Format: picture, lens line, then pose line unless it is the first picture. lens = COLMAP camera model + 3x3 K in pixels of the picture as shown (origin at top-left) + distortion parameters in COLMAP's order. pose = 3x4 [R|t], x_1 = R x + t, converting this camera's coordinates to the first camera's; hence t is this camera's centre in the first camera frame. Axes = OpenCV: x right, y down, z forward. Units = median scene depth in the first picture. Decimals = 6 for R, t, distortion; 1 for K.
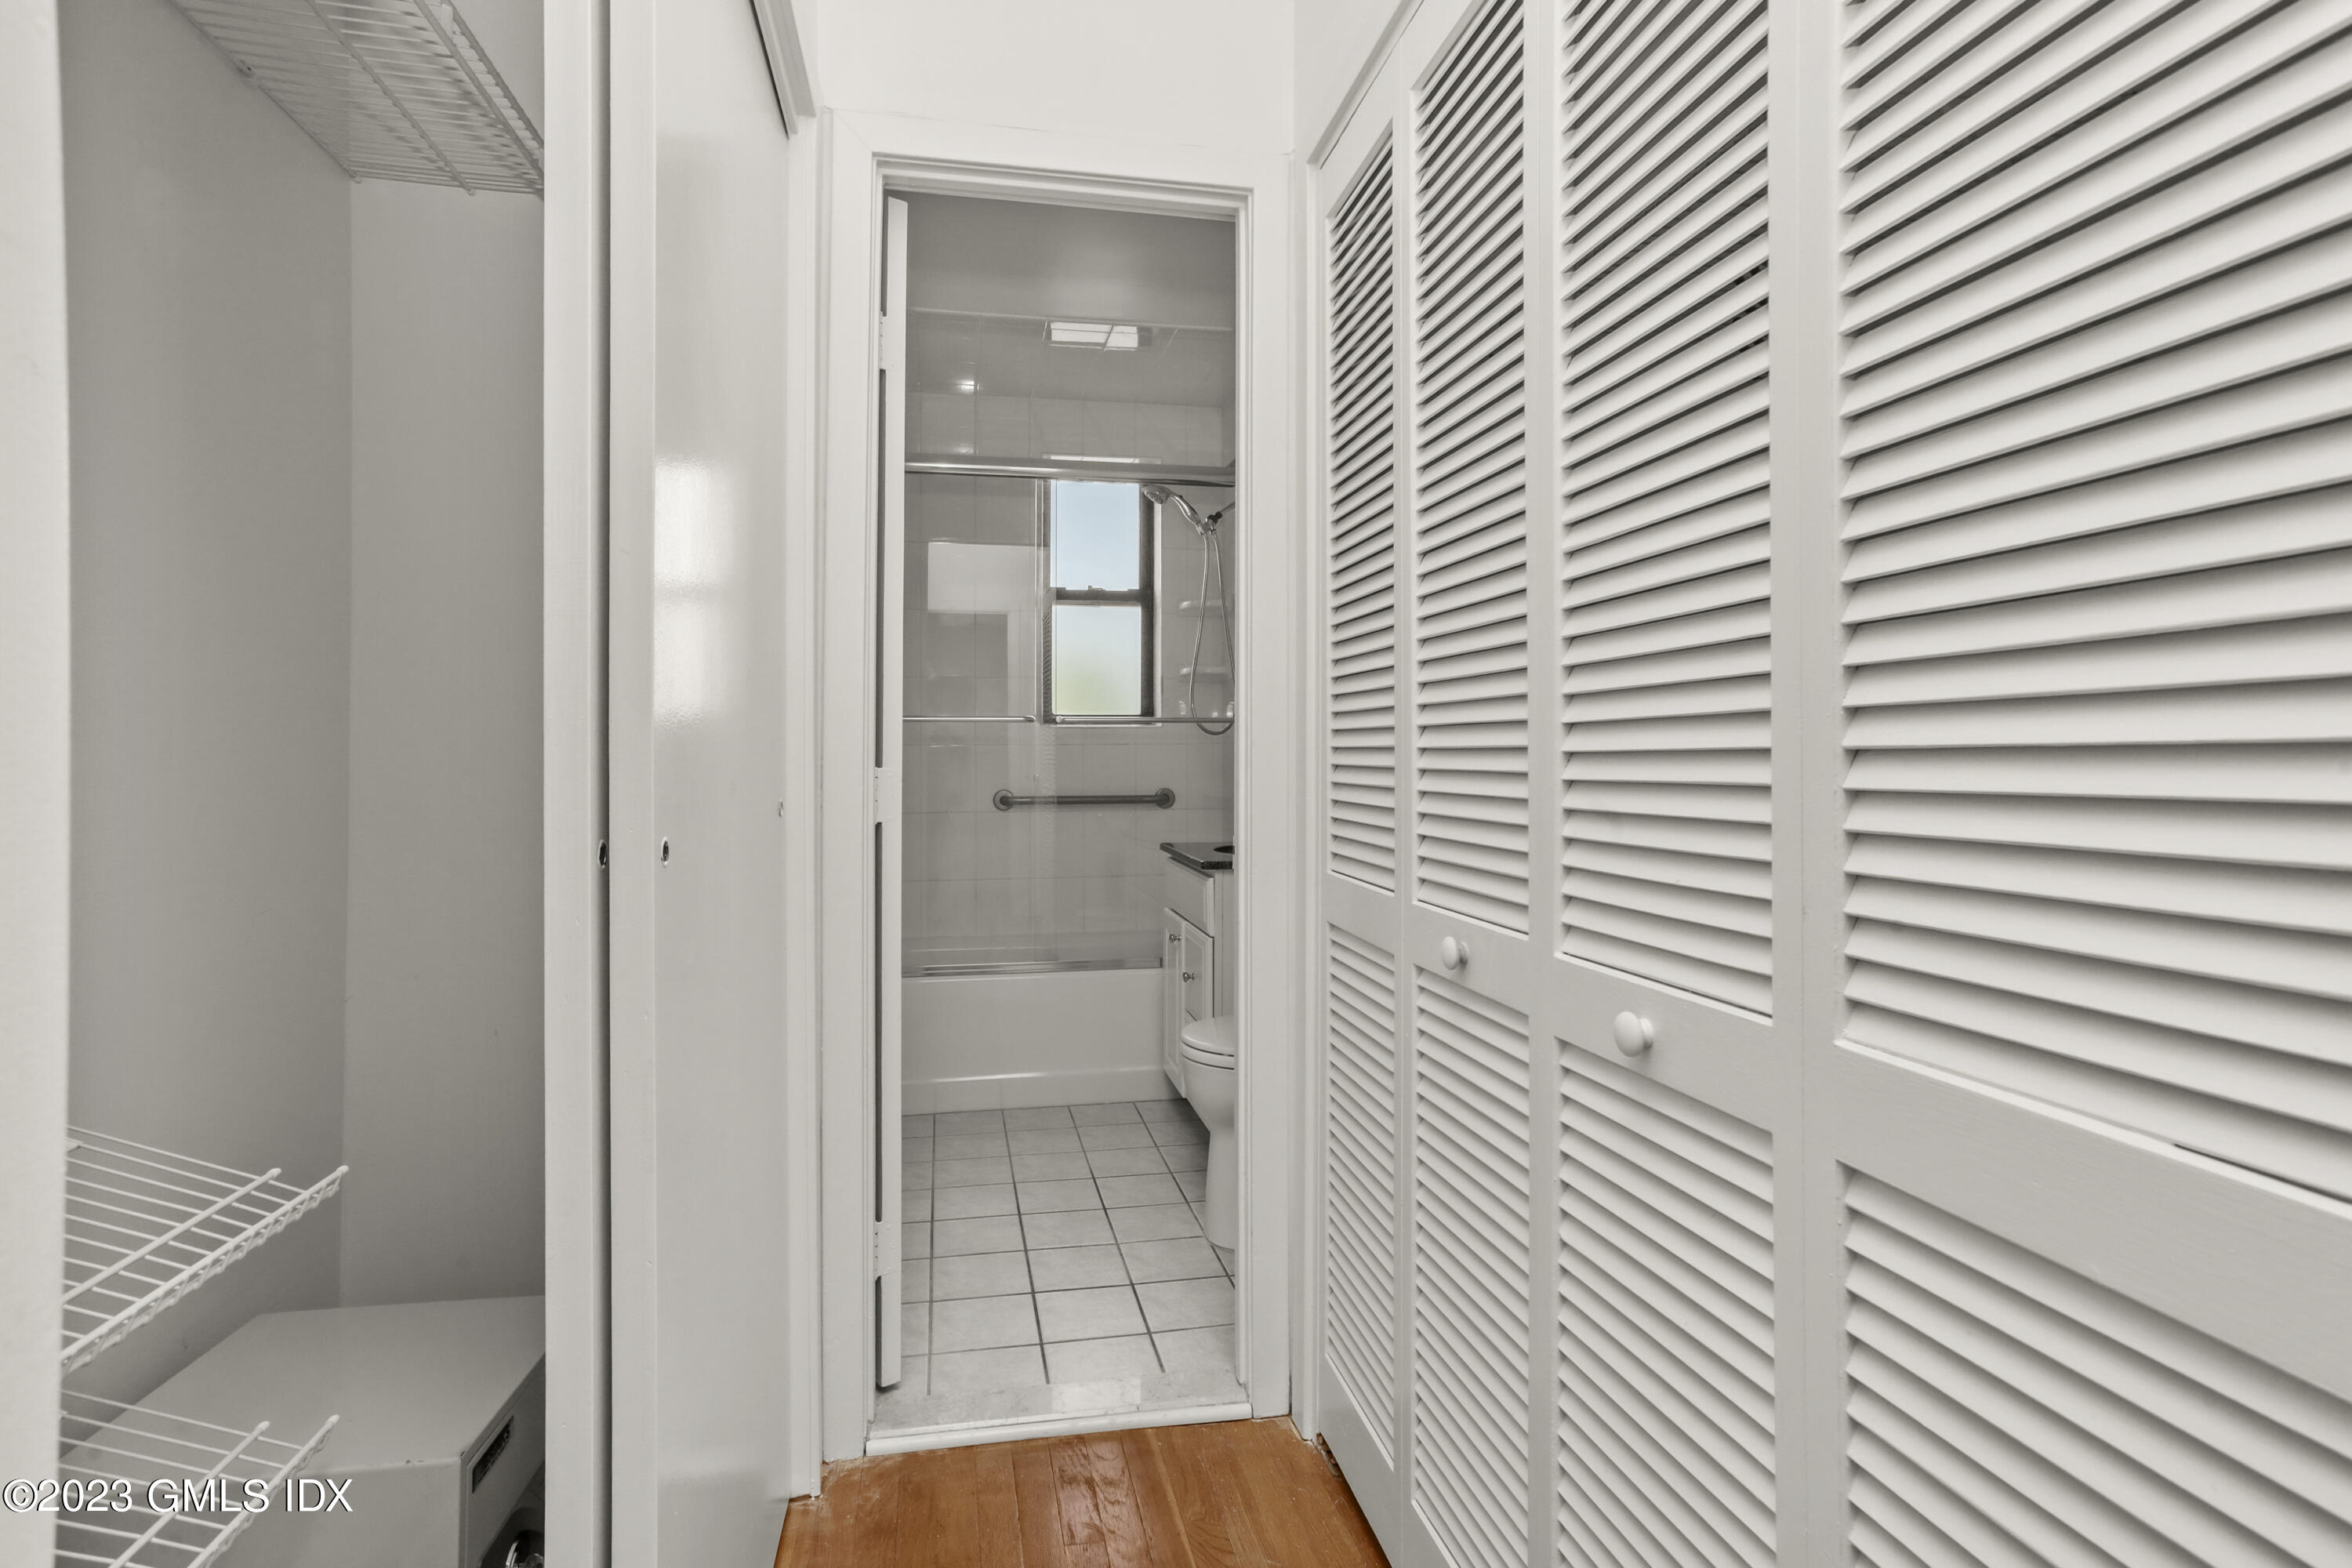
lens RADIAL K [[1188.3, 0, 1165.0], [0, 1188.3, 792.2], [0, 0, 1]] dist [-0.089581, 0.042724]
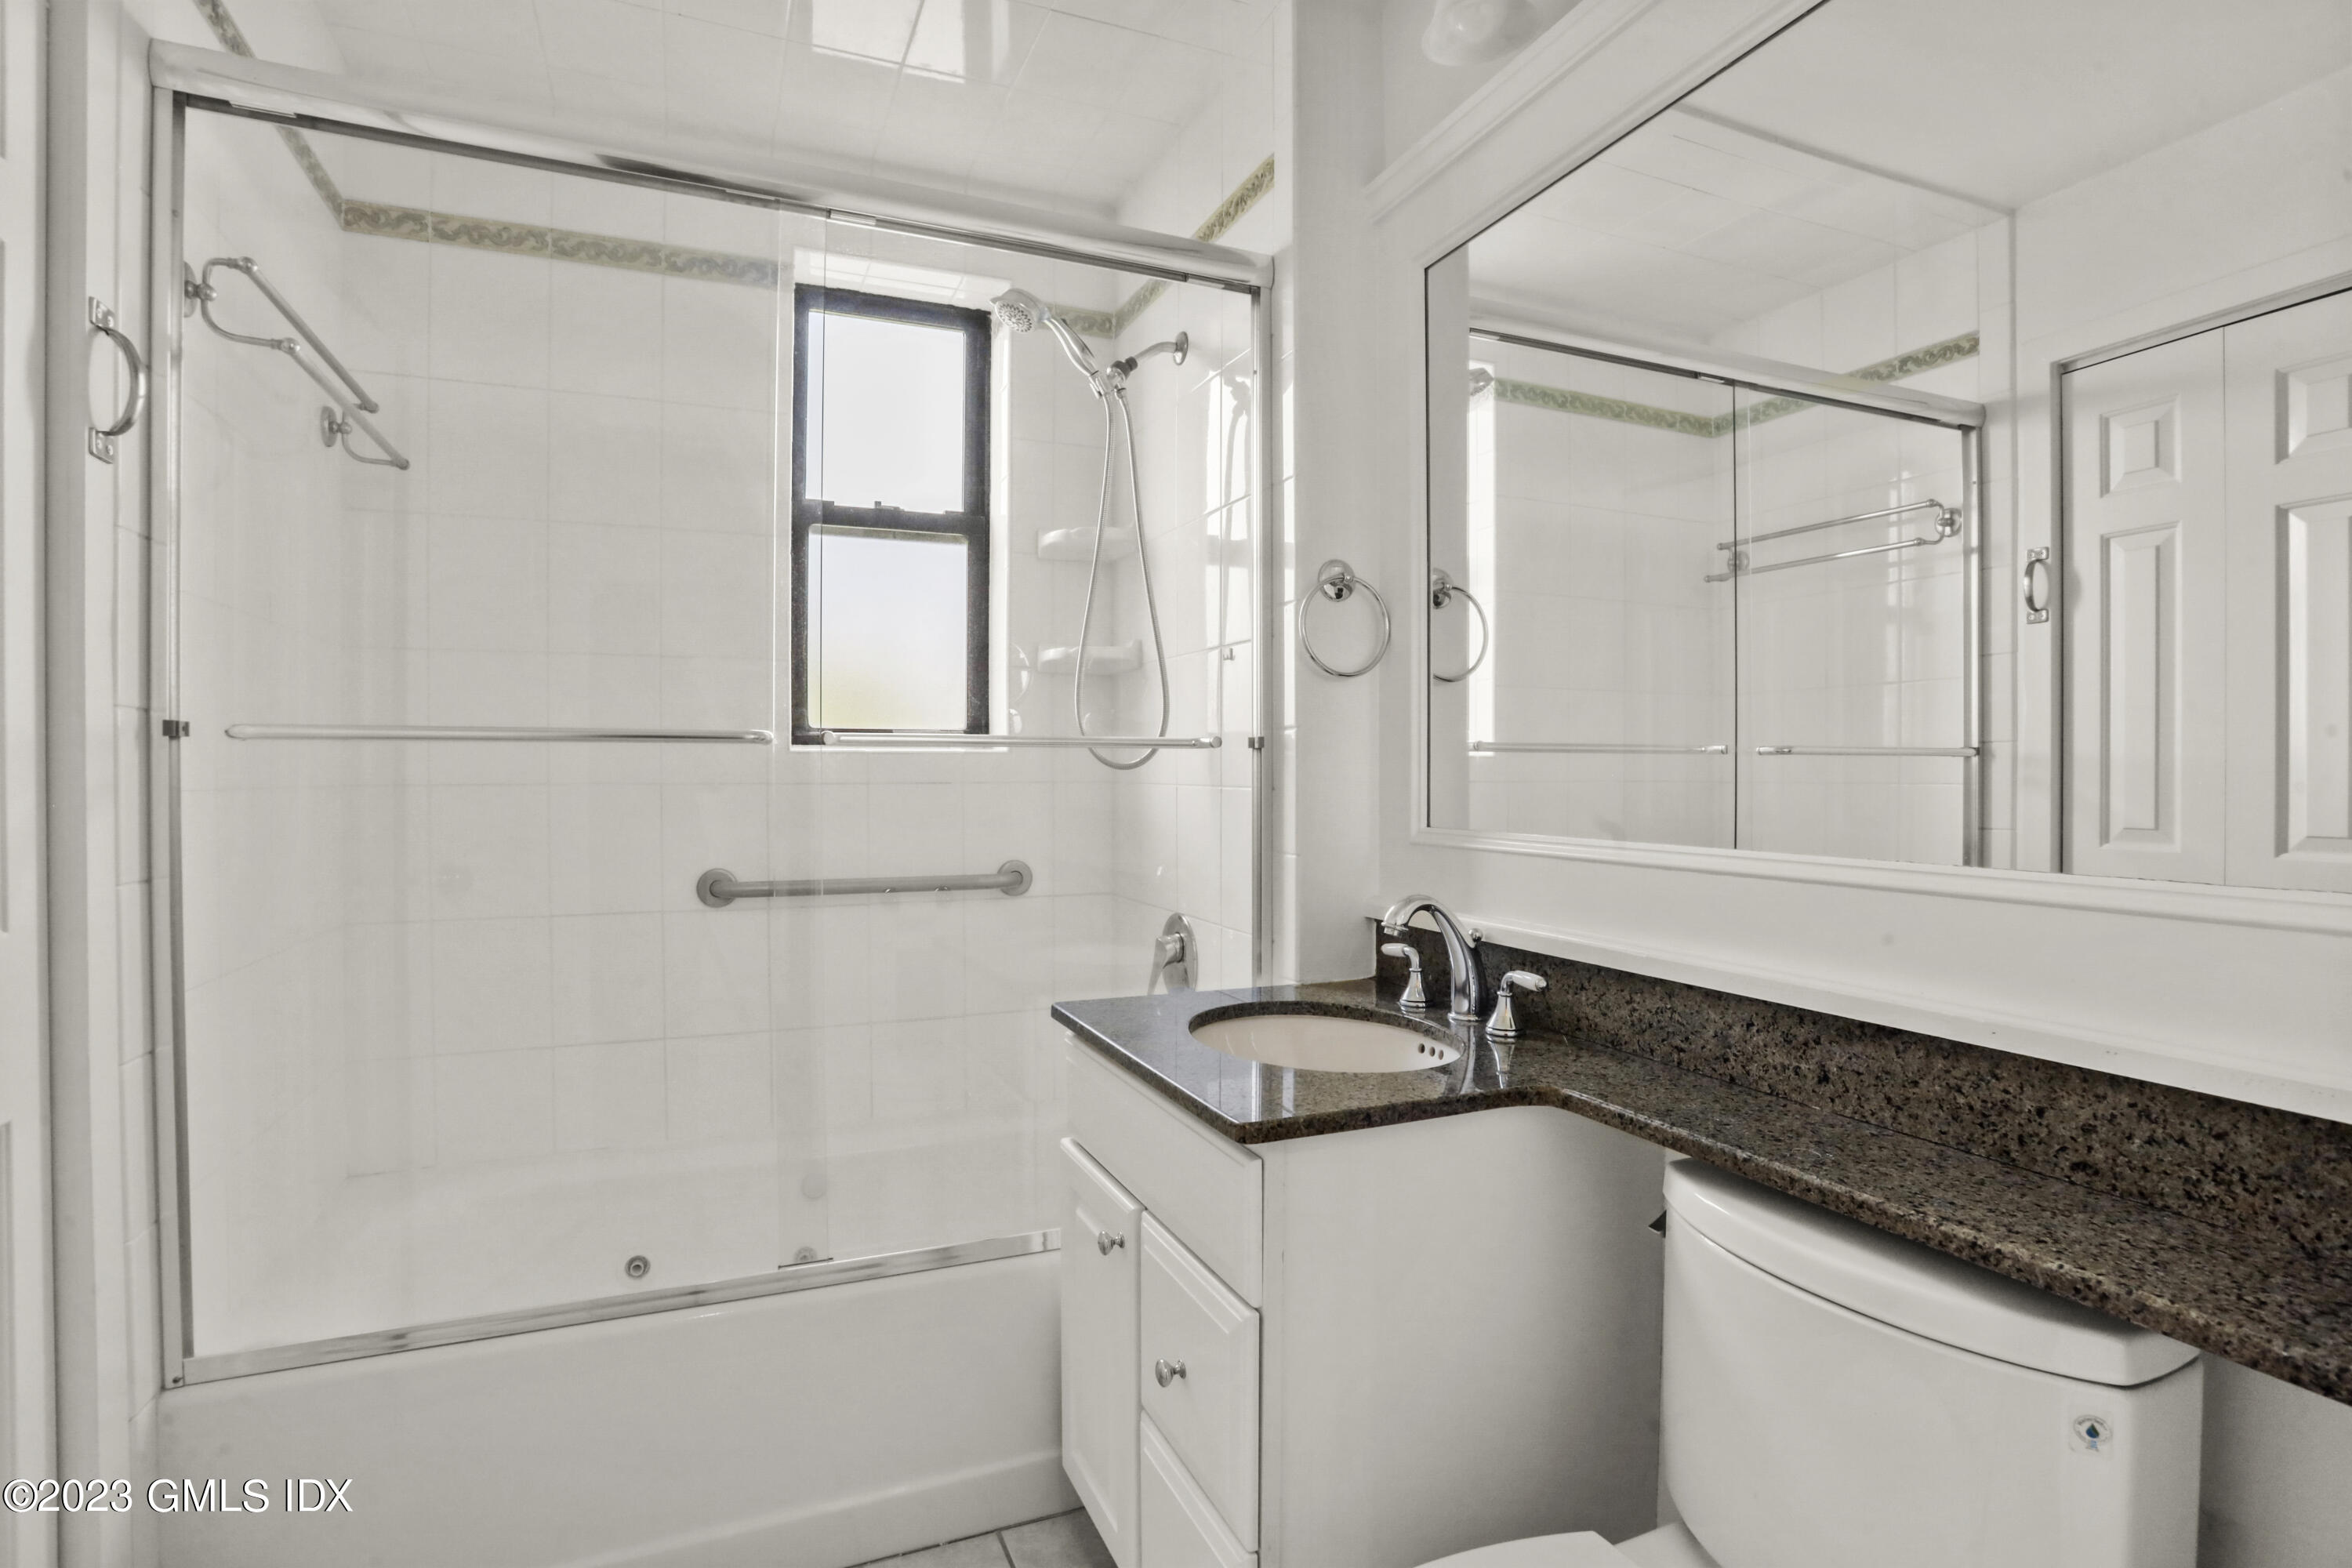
lens RADIAL K [[1188.3, 0, 1165.0], [0, 1188.3, 792.2], [0, 0, 1]] dist [-0.089581, 0.042724]
pose [[0.978958, 0.003245, 0.204035, -0.043767], [-0.000113, 0.999882, -0.015357, -0.026995], [-0.204061, 0.015011, 0.978843, 0.428118]]
